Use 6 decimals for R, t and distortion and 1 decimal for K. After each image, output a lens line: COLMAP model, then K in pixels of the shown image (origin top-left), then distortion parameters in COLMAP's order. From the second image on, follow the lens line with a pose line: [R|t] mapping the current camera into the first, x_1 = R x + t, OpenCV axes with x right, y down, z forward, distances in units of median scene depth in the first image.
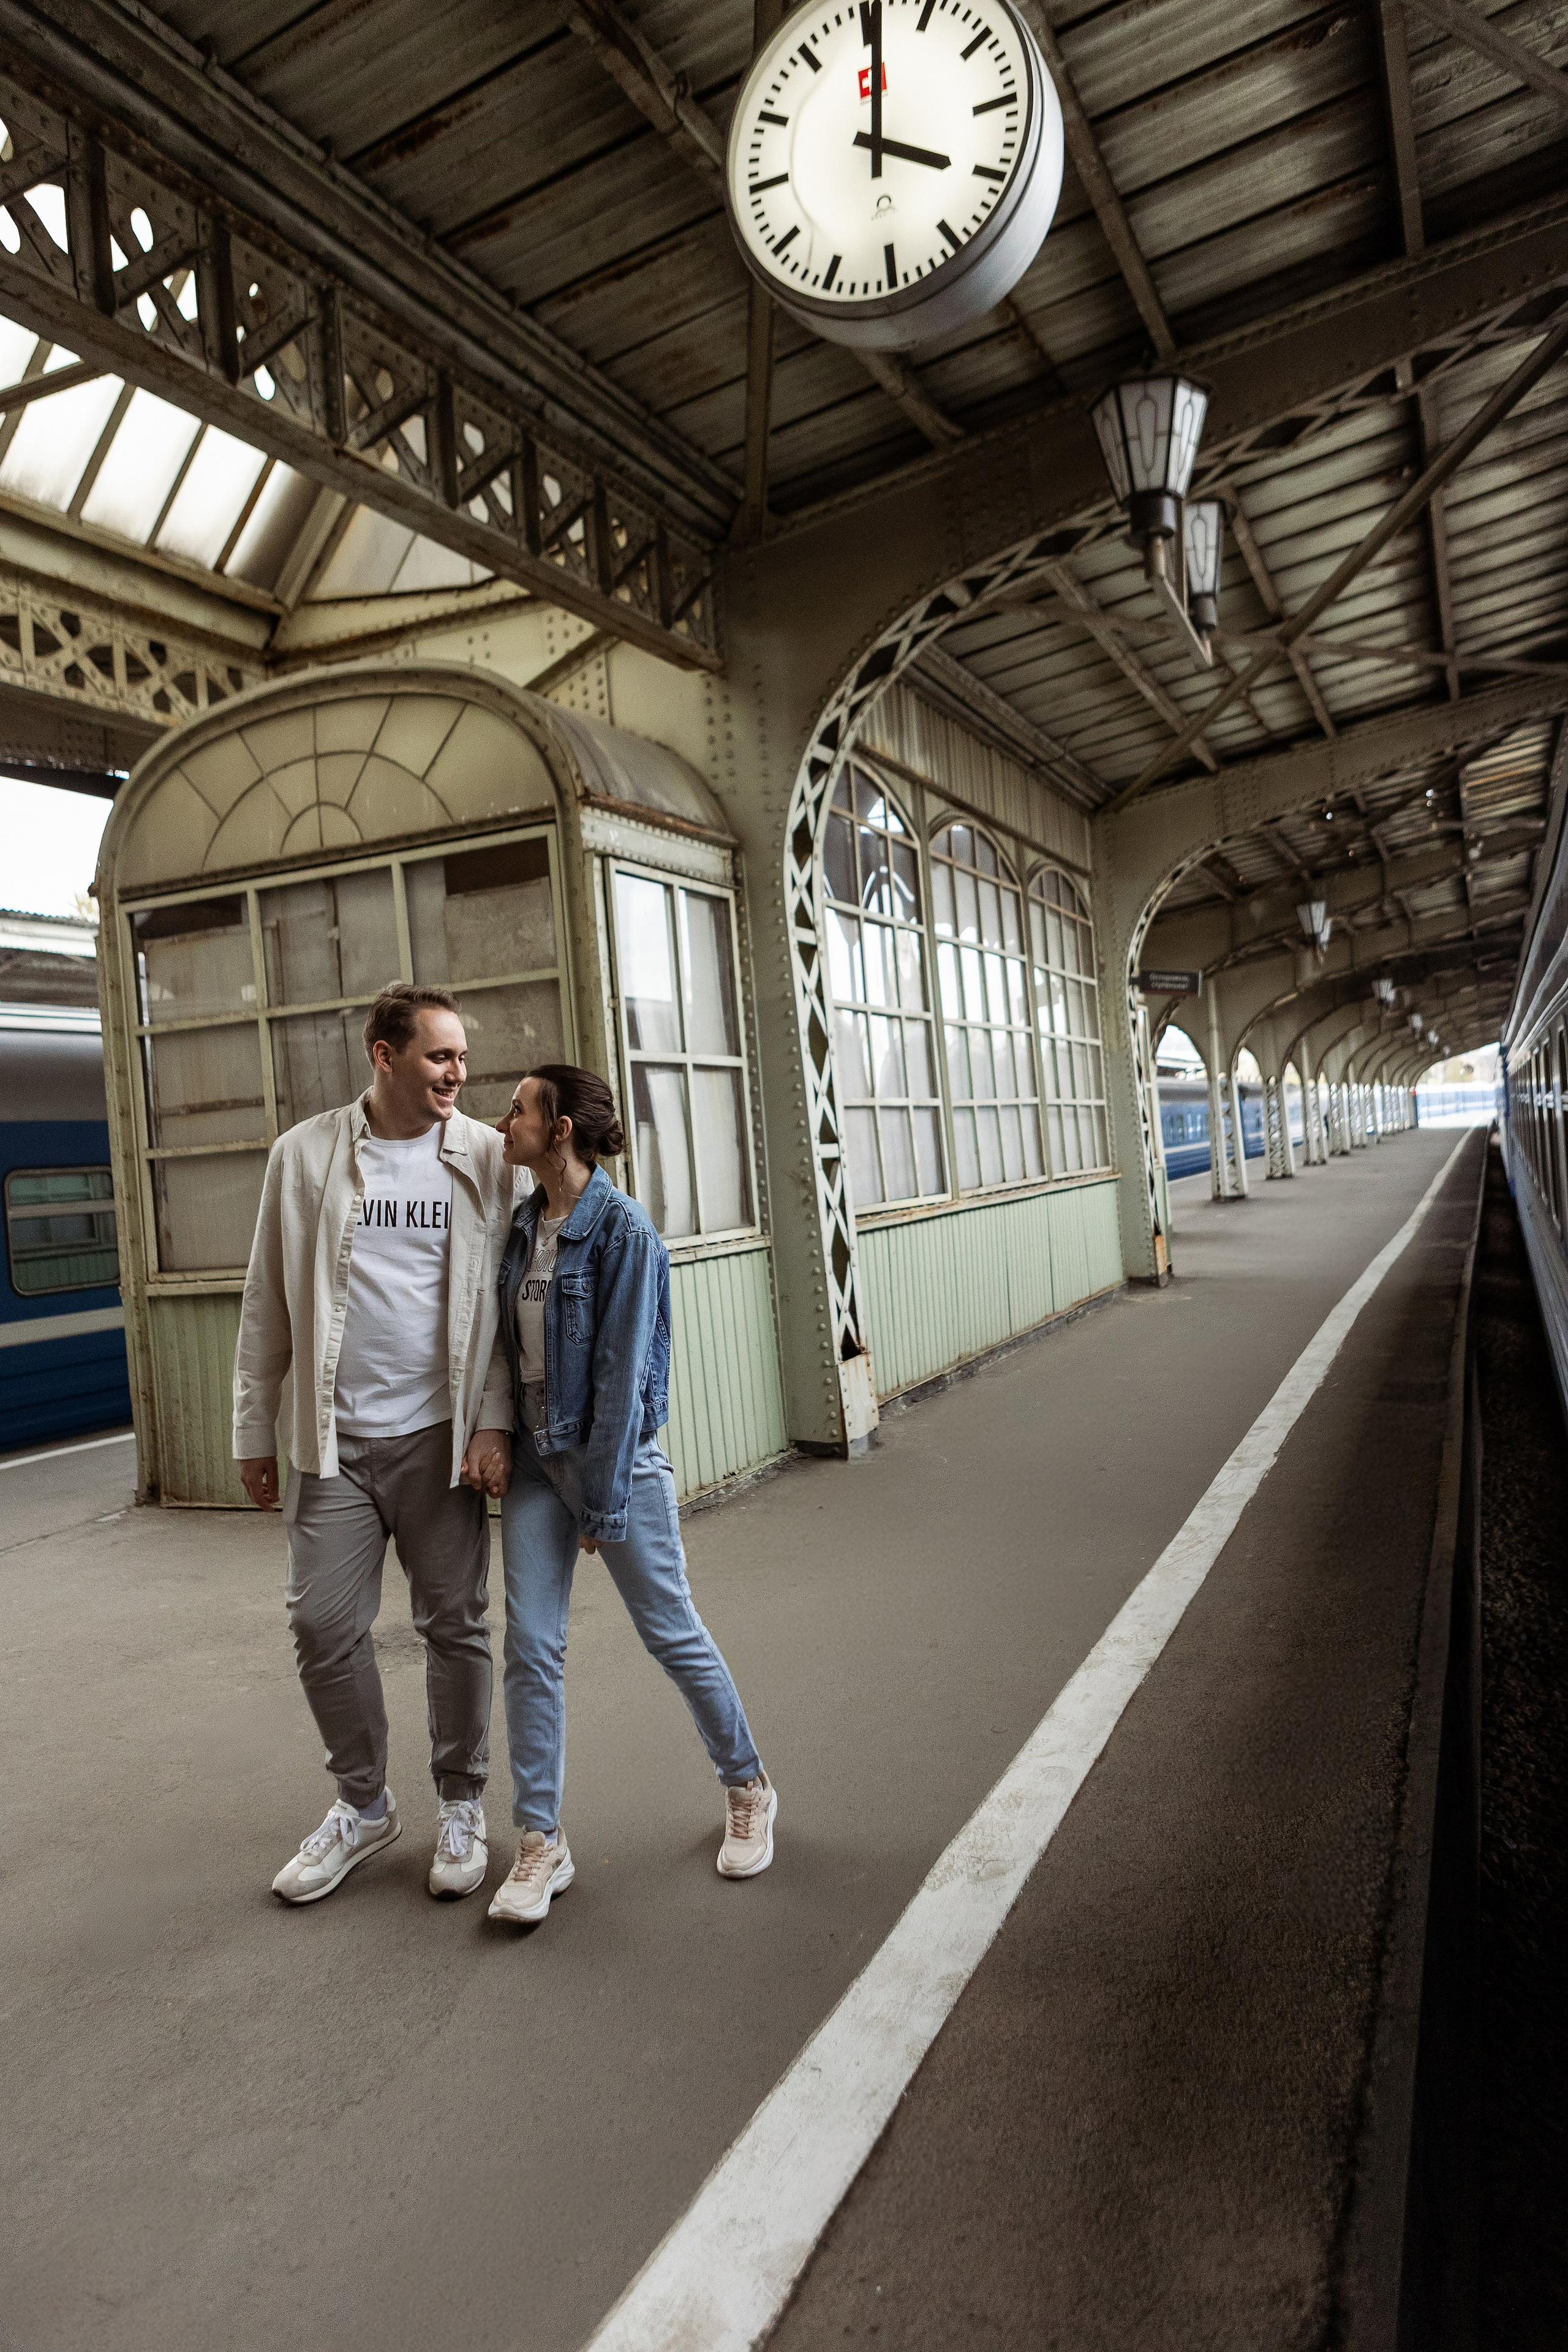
lens RADIAL K [[1613.9, 0, 768.9], [0, 1613.9, 1167.3], [0, 0, 1]] dist [-0.027093, 0.018300]
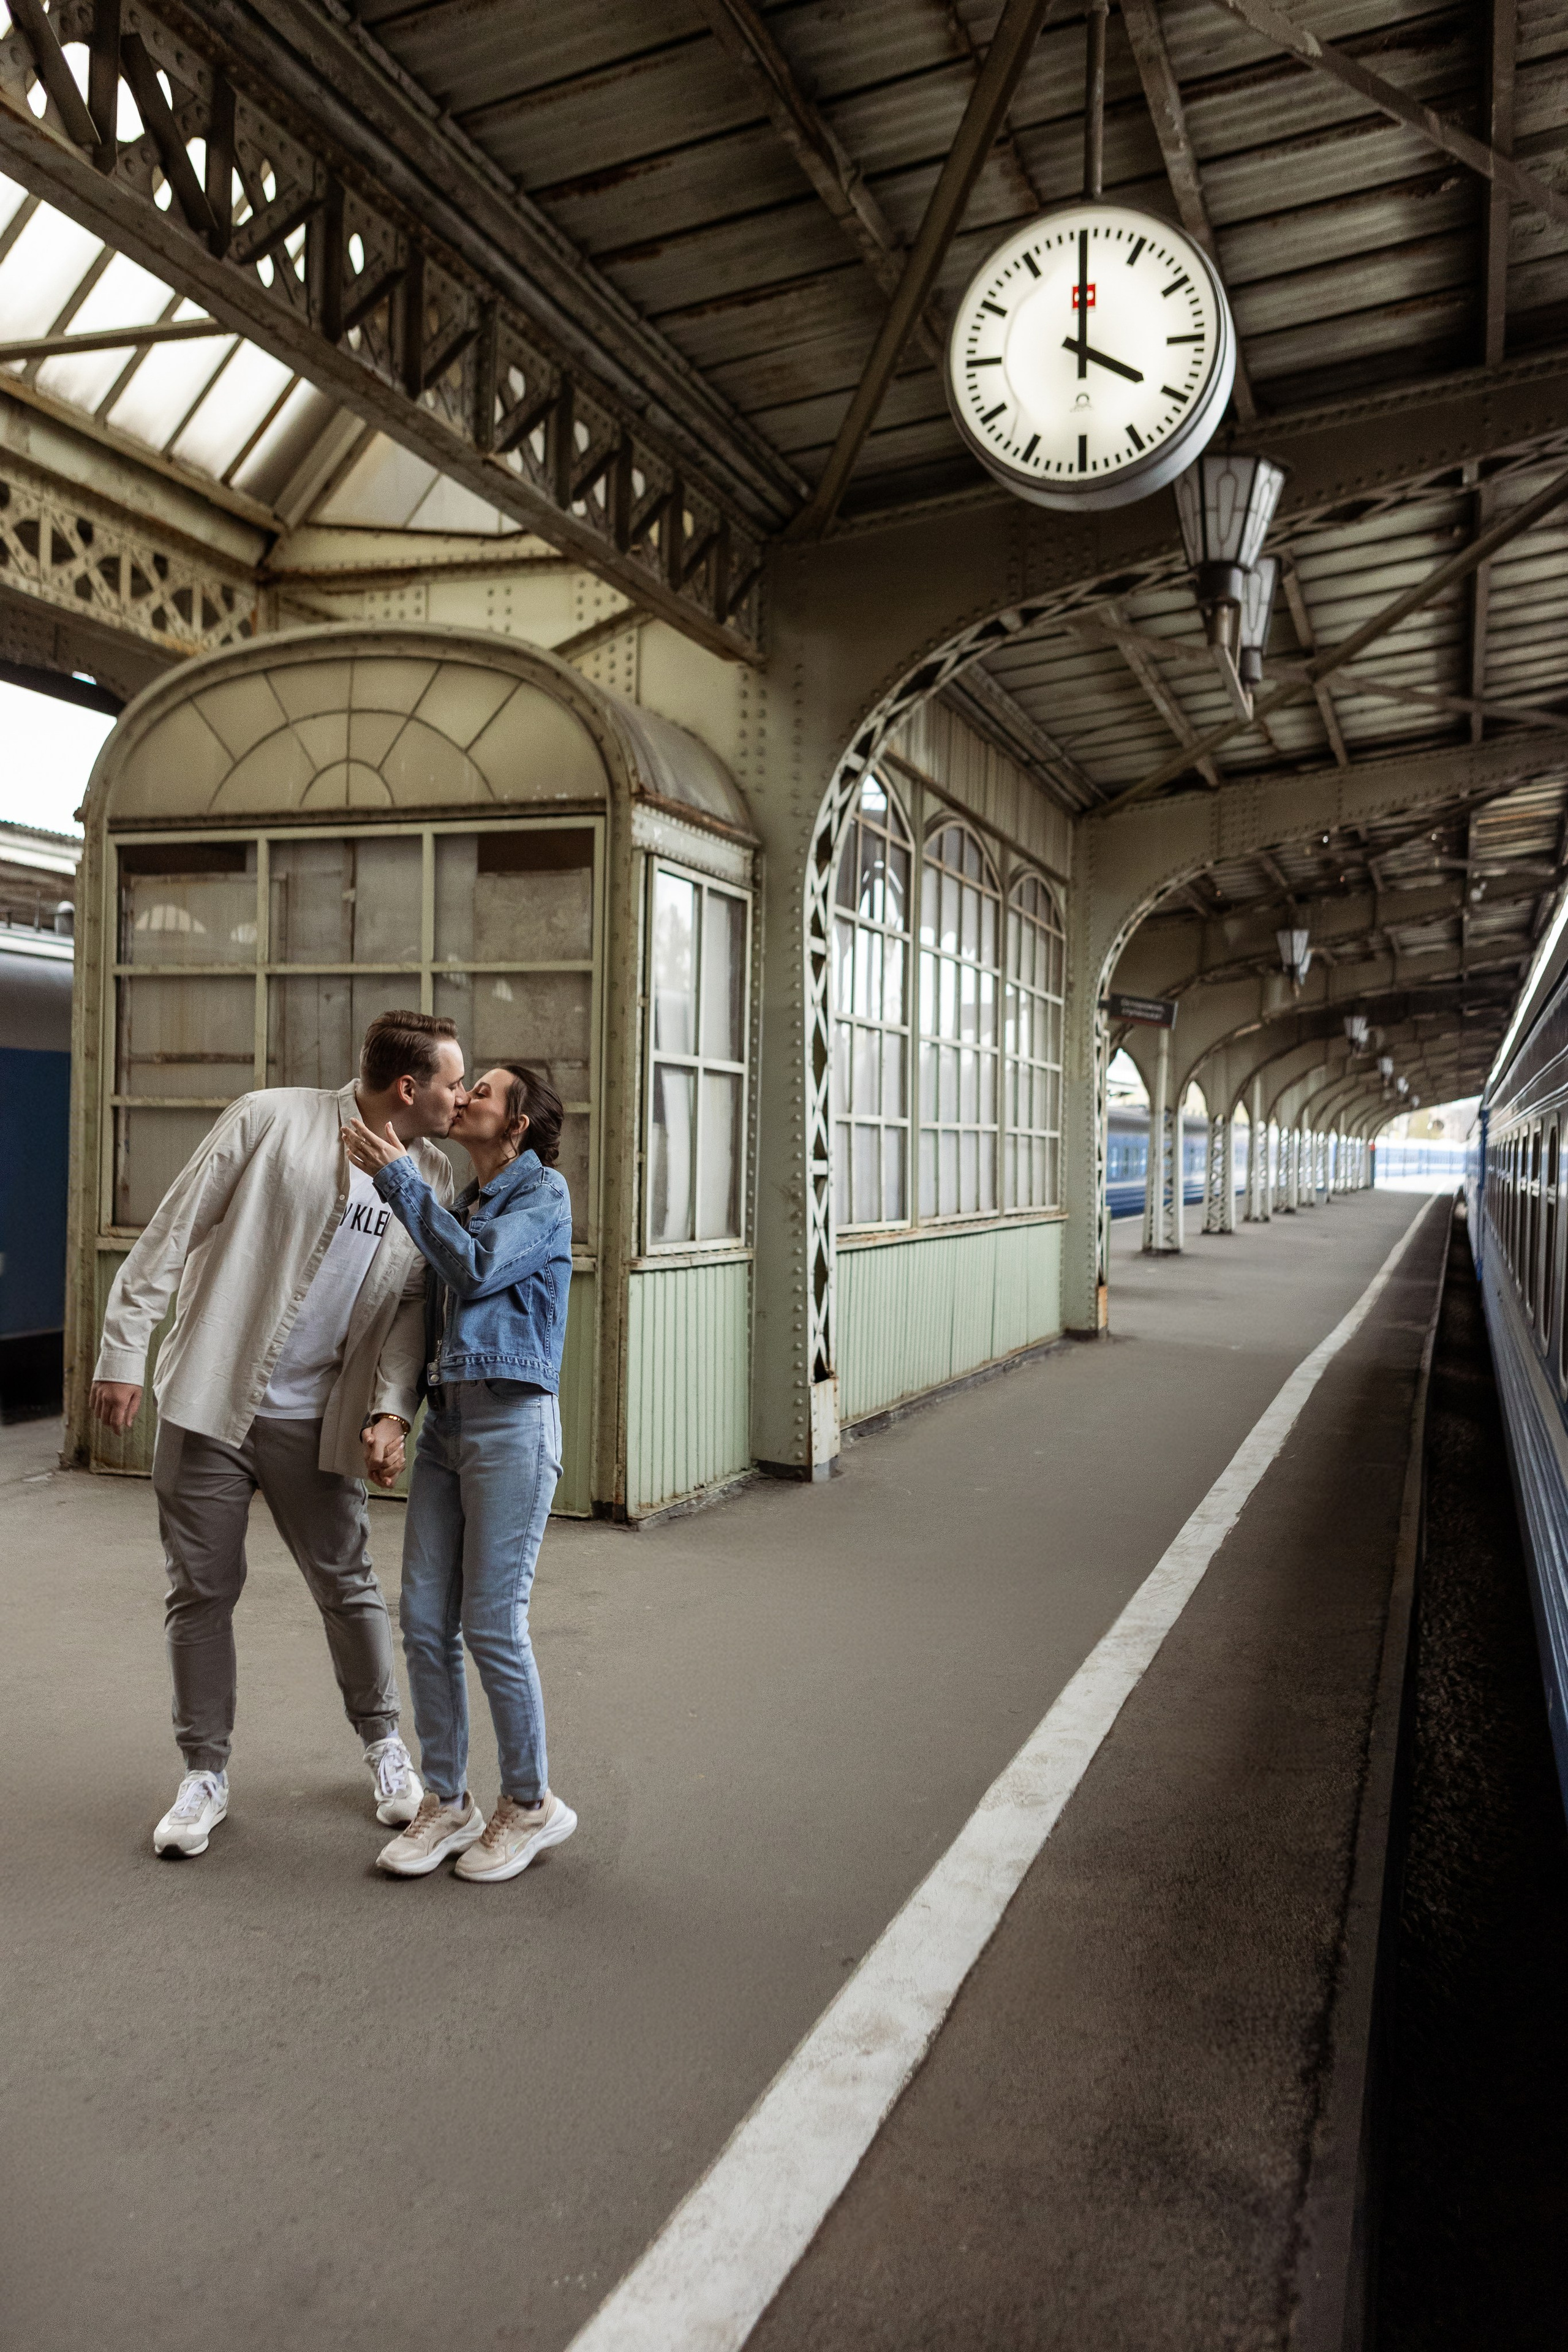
lens RADIAL K [[2001.2, 0, 767.5], [0, 2001.2, 1166.1], [0, 0, 1]] dist [-0.002098, -0.001692]
pose [[0.990856, 0.099160, 0.091493, -0.107368], [-0.099181, 0.995060, -0.004322, -0.002780], [-0.091470, -0.004792, 0.995796, -0.206496]]
